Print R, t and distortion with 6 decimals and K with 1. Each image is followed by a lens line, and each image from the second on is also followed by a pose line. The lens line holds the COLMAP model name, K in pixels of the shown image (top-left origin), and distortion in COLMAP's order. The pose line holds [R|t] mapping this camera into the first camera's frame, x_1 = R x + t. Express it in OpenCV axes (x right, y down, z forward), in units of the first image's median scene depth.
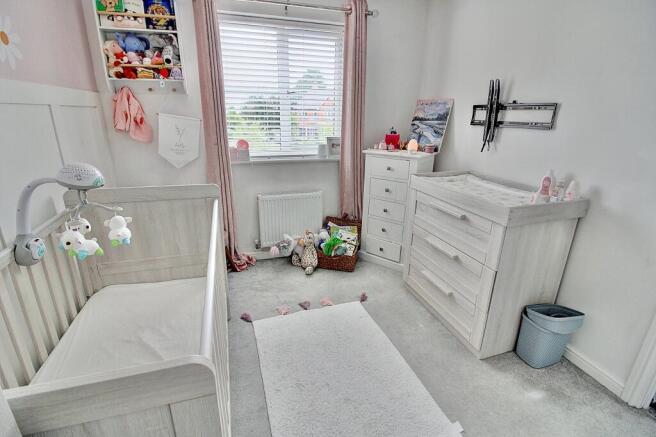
lens RADIAL K [[305.6, 0, 323.4], [0, 305.6, 212.9], [0, 0, 1]] dist [0.002464, -0.015634]
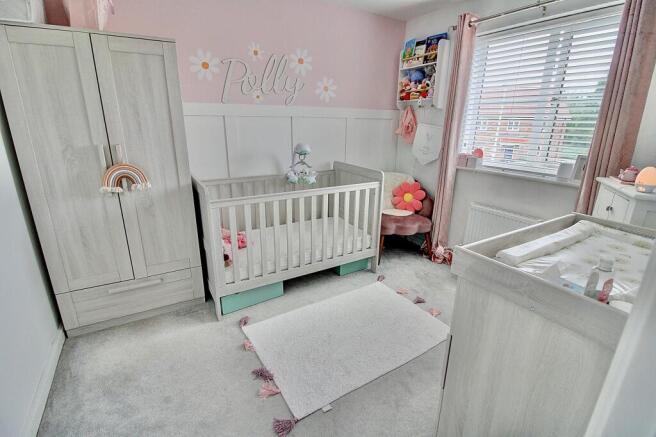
lens RADIAL K [[305.6, 0, 323.4], [0, 305.6, 212.9], [0, 0, 1]] dist [0.002464, -0.015634]
pose [[0.223096, 0.270769, -0.936436, 0.800778], [-0.305084, 0.931782, 0.196740, -0.093829], [0.925825, 0.241800, 0.290484, 0.311276]]
